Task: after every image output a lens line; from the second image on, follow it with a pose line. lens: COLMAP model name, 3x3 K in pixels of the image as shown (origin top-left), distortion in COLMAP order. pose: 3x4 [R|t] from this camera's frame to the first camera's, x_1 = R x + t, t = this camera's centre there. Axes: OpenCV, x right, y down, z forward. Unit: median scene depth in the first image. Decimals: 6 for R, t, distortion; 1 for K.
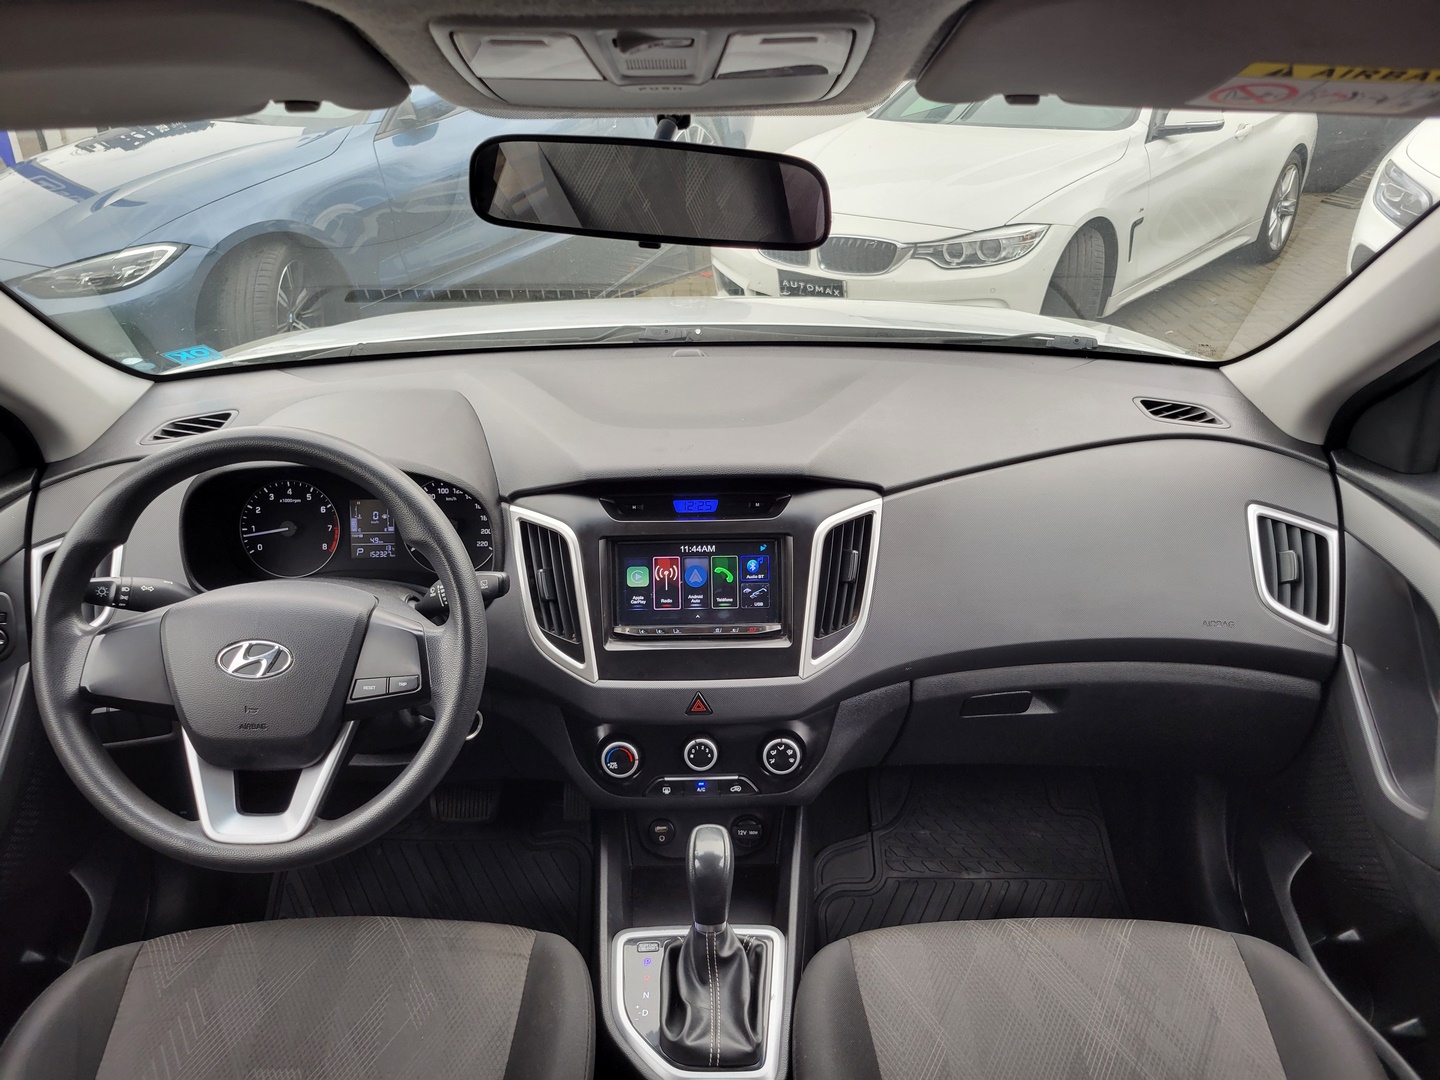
lens RADIAL K [[1100.5, 0, 720.0], [0, 1100.5, 540.0], [0, 0, 1]] dist [0.026811, -0.004163]
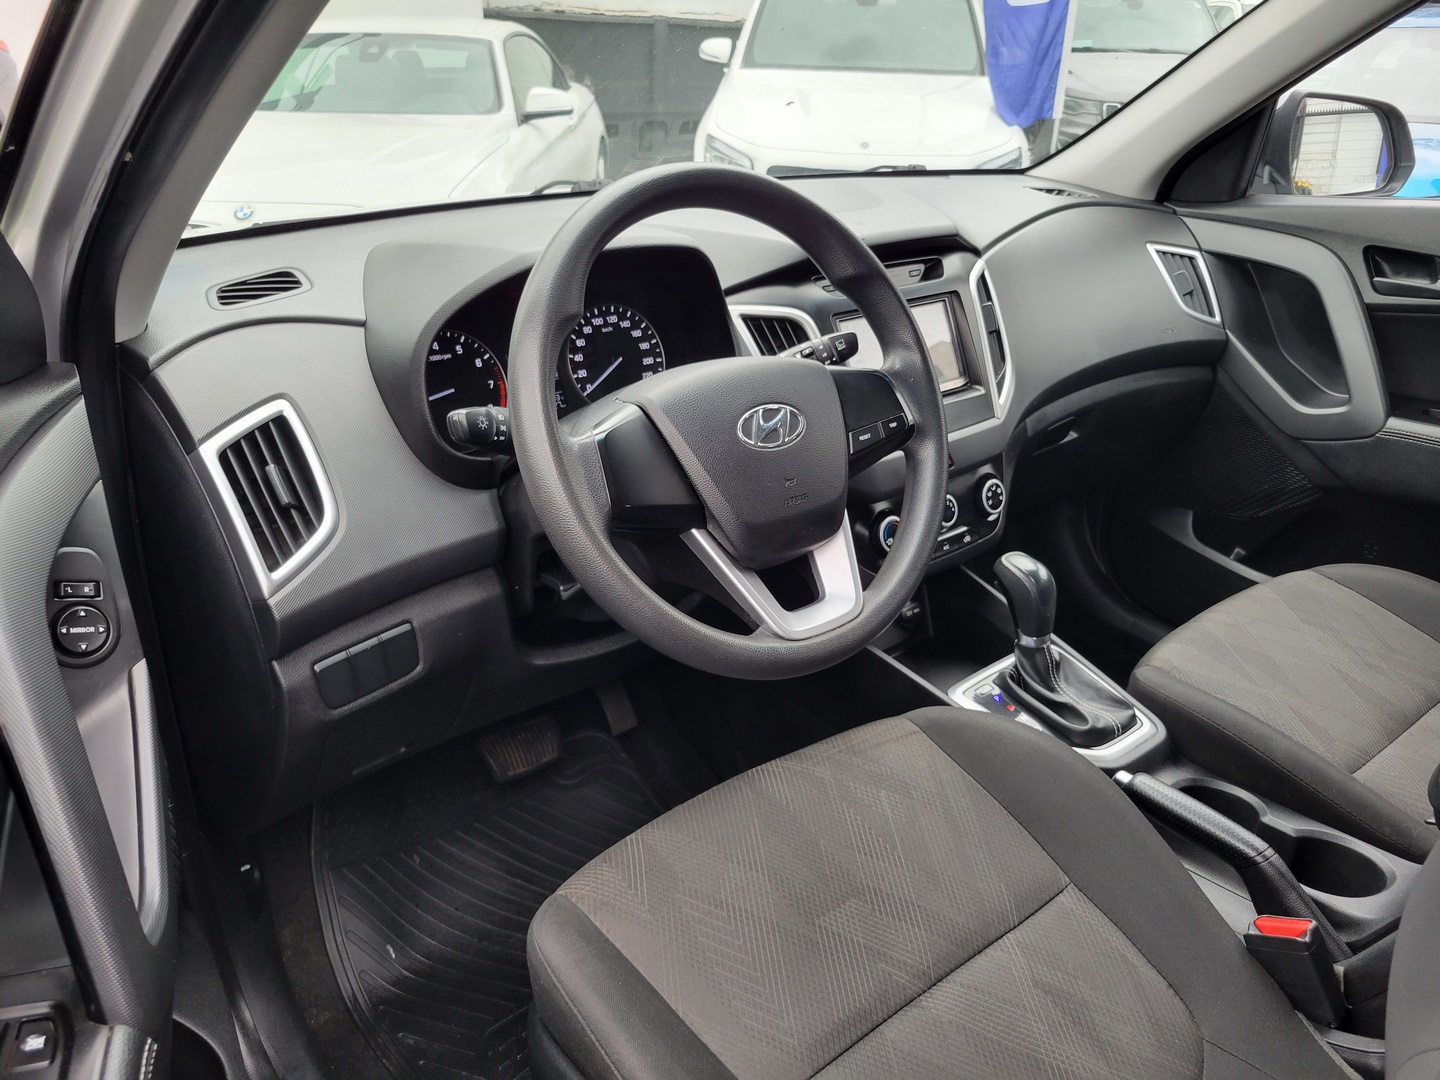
lens RADIAL K [[1107.9, 0, 734.8], [0, 1107.9, 576.6], [0, 0, 1]] dist [0.017771, -0.007055]
pose [[0.772930, -0.258693, 0.579359, -0.796207], [0.264164, 0.961410, 0.076859, 0.120883], [-0.576884, 0.093639, 0.811441, 0.268759]]
